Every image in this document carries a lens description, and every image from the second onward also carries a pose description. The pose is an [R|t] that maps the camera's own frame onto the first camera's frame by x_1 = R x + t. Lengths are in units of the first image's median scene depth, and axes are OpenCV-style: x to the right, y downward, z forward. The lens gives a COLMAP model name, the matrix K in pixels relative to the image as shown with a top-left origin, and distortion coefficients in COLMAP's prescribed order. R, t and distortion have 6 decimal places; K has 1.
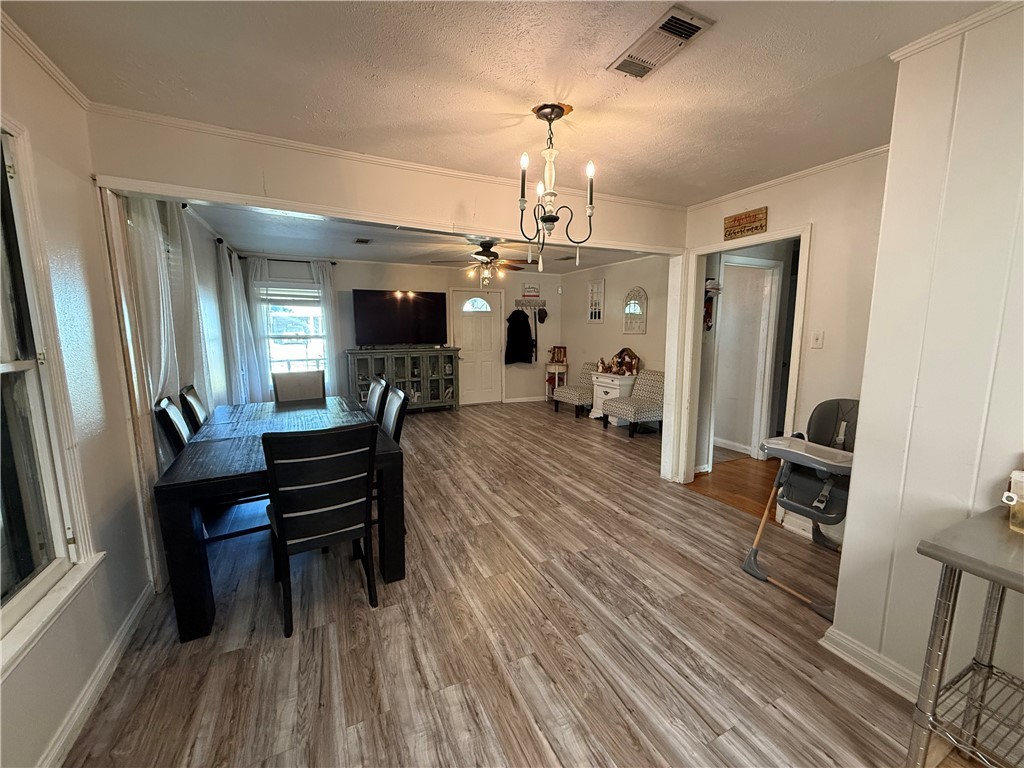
lens RADIAL K [[405.6, 0, 509.1], [0, 405.6, 383.6], [0, 0, 1]] dist [-0.002725, 0.000665]
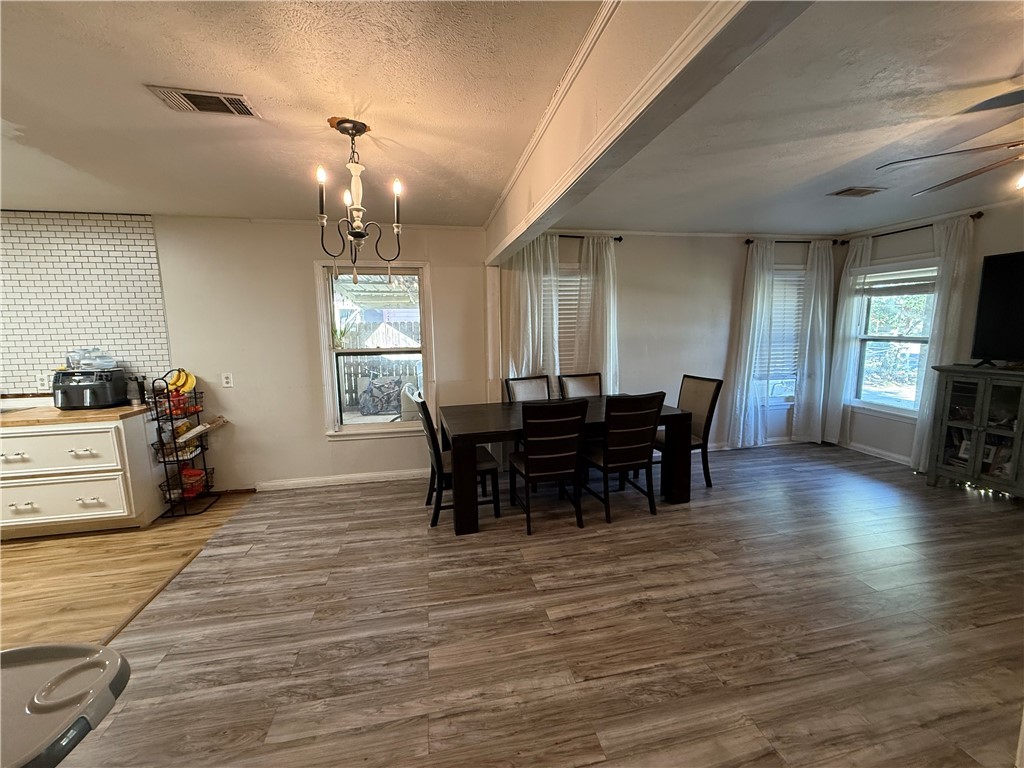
lens RADIAL K [[405.6, 0, 510.7], [0, 405.6, 384.4], [0, 0, 1]] dist [-0.002725, 0.000665]
pose [[-0.245885, 0.141431, -0.958925, 0.350819], [-0.113684, 0.978262, 0.173434, -0.091166], [0.962609, 0.151659, -0.224462, 0.569276]]
